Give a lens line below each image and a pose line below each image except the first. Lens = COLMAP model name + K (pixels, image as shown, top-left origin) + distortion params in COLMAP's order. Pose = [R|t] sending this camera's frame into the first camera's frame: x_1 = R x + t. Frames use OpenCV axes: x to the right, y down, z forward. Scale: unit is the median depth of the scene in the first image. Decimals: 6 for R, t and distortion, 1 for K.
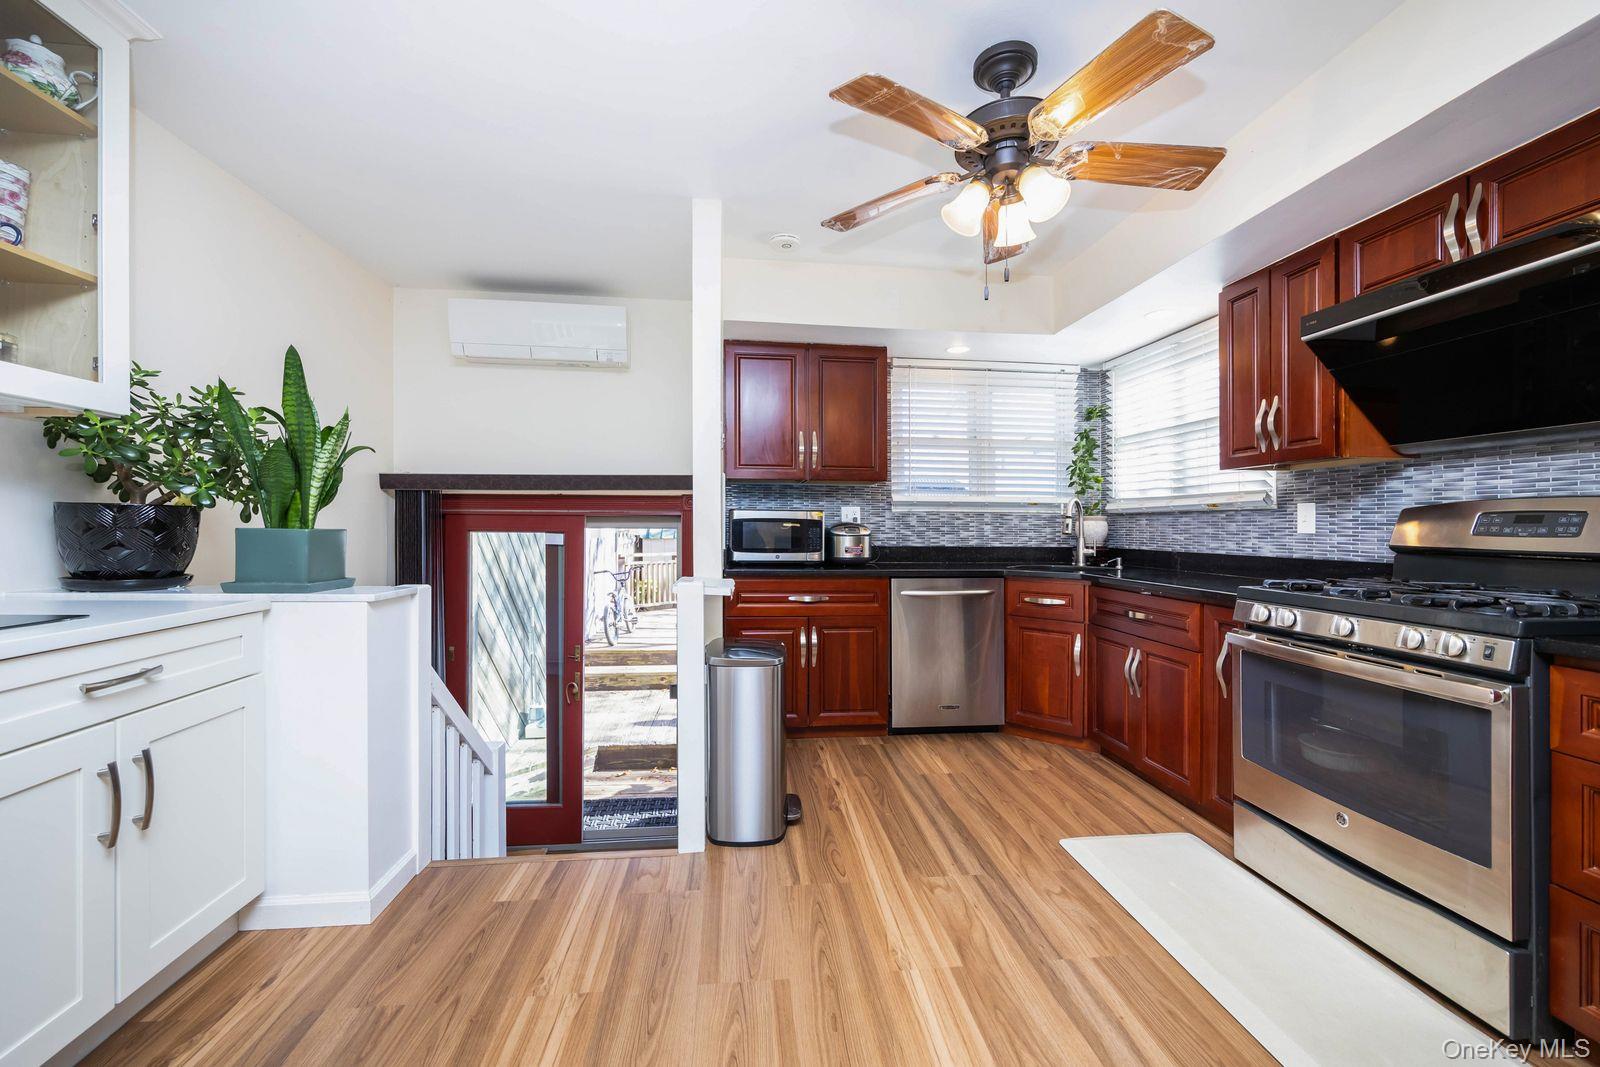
lens RADIAL K [[651.2, 0, 807.7], [0, 651.2, 525.7], [0, 0, 1]] dist [-0.002899, 0.000132]
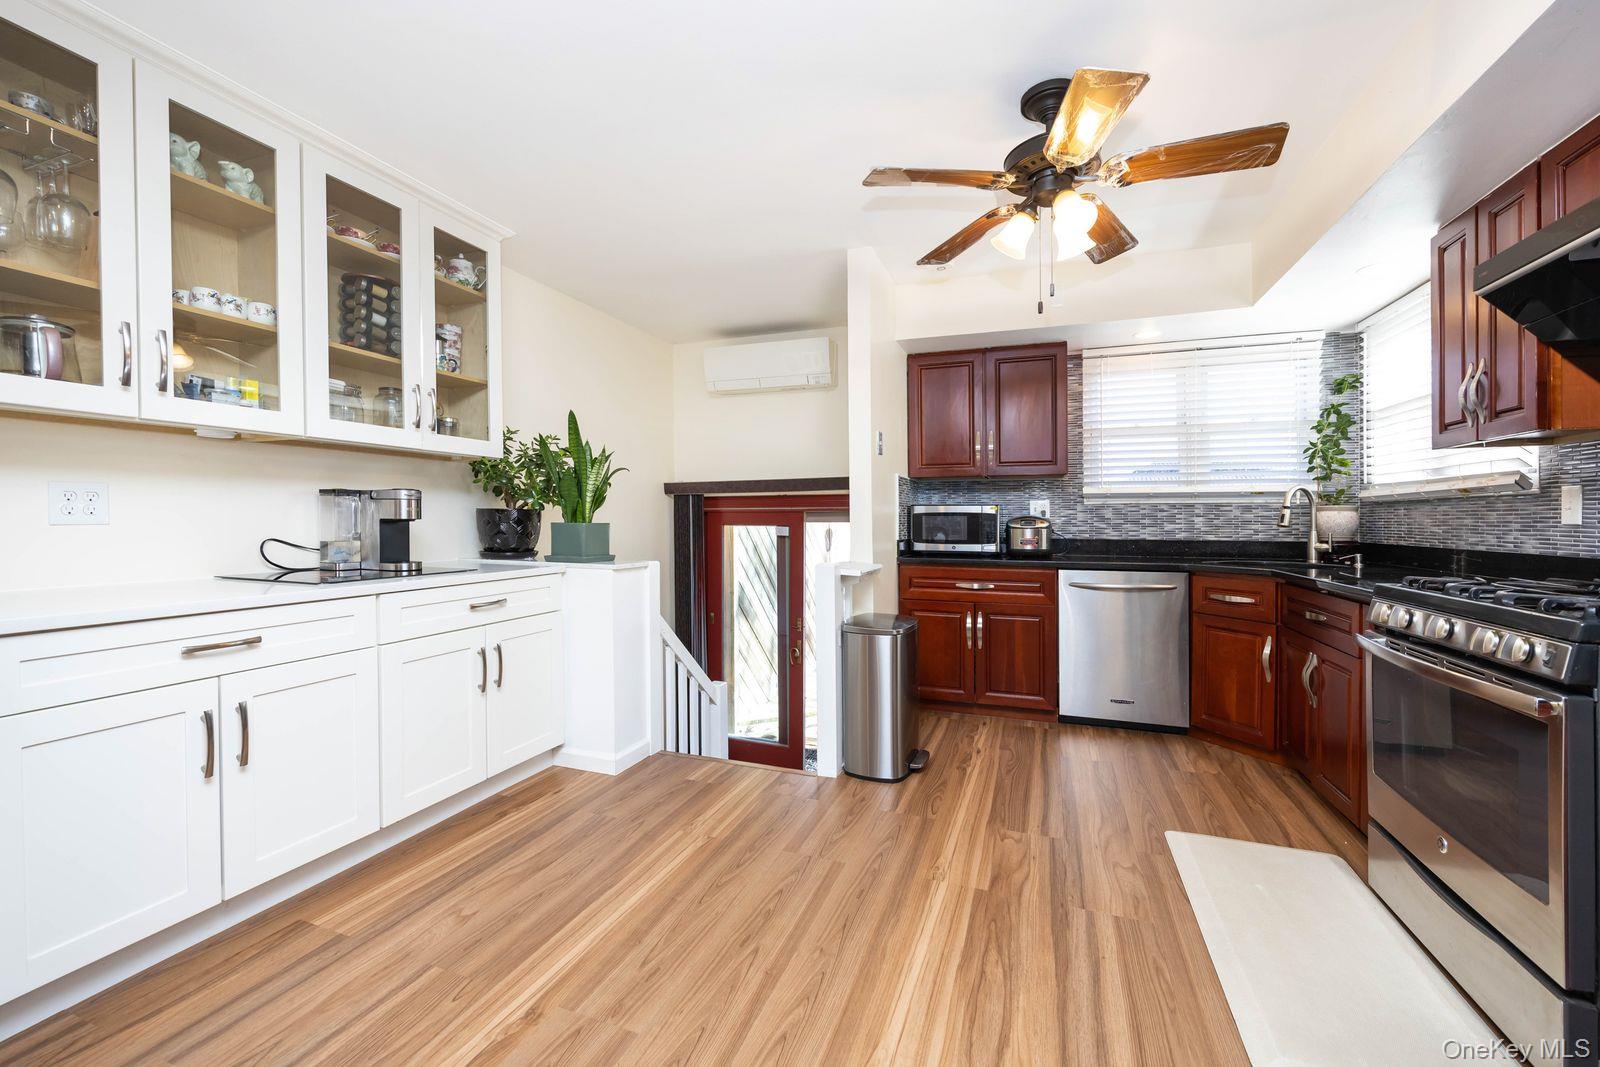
lens RADIAL K [[651.2, 0, 797.1], [0, 651.2, 529.0], [0, 0, 1]] dist [-0.002899, 0.000132]
pose [[0.889469, 0.000067, -0.456995, 0.313347], [0.005956, 0.999913, 0.011738, 0.002841], [0.456956, -0.013163, 0.889392, -0.134111]]
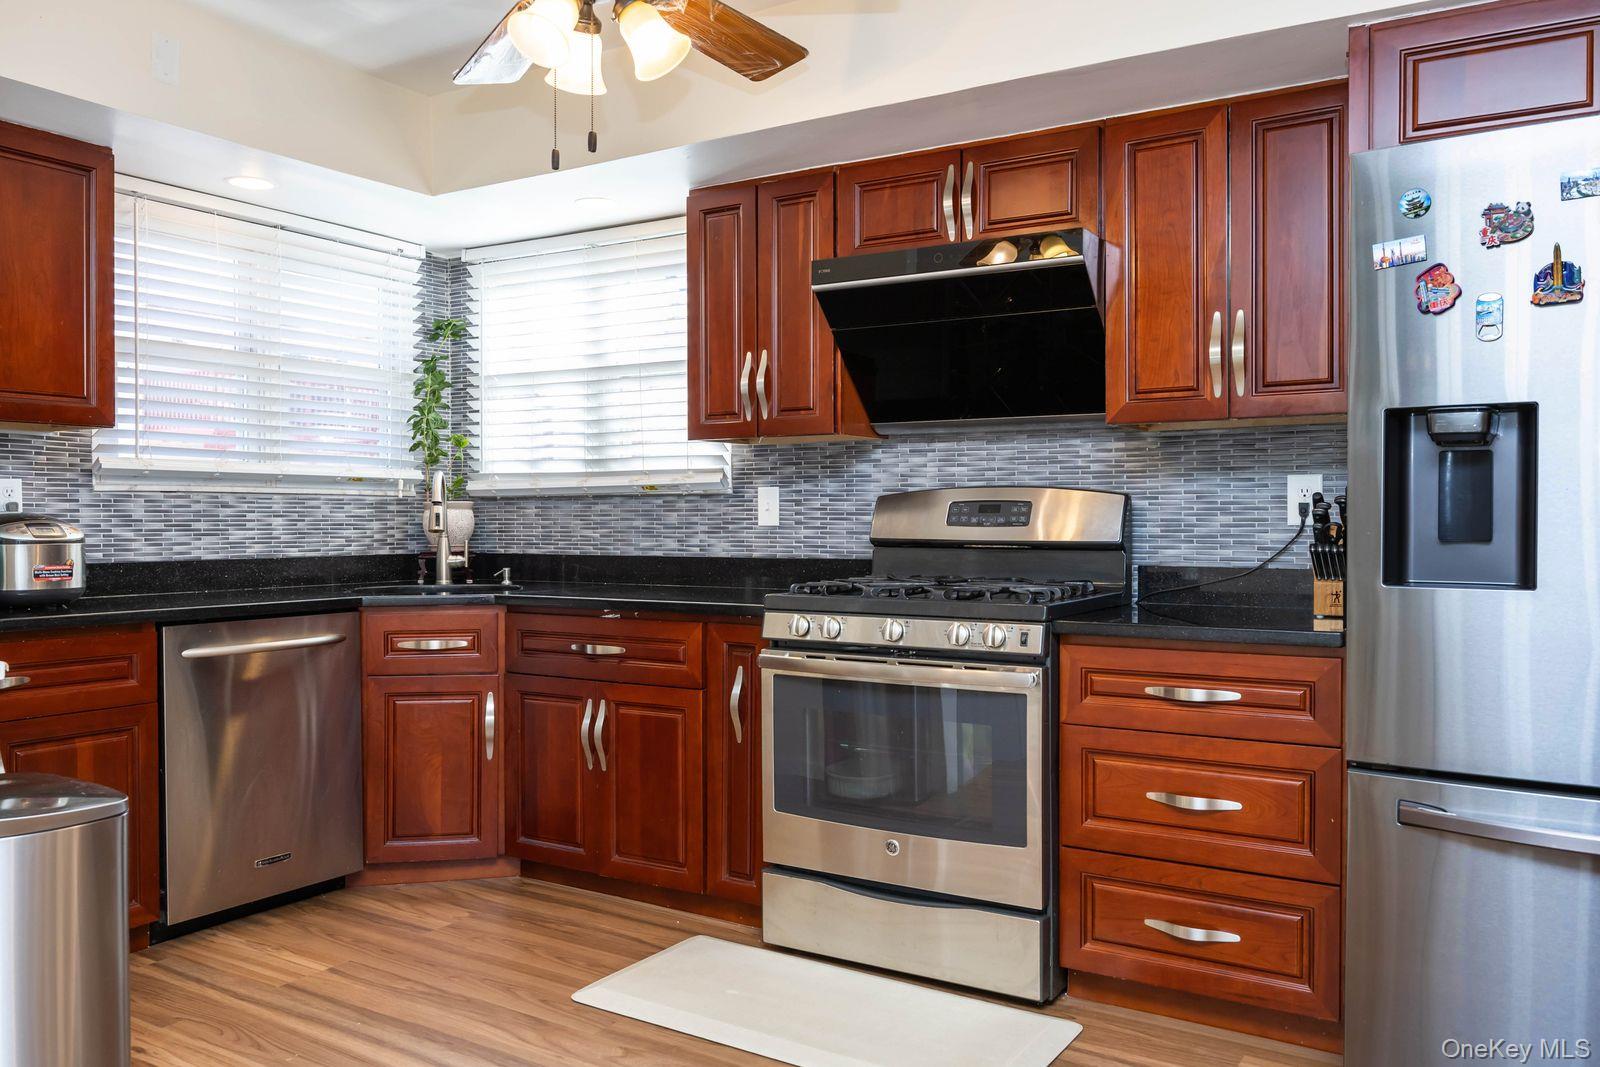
lens RADIAL K [[1245.3, 0, 843.1], [0, 1245.3, 531.4], [0, 0, 1]] dist [-0.002629, -0.012188]
pose [[0.611655, -0.018108, 0.790917, -0.394384], [0.006648, 0.999820, 0.017749, -0.007924], [-0.791096, -0.005598, 0.611666, 0.010572]]
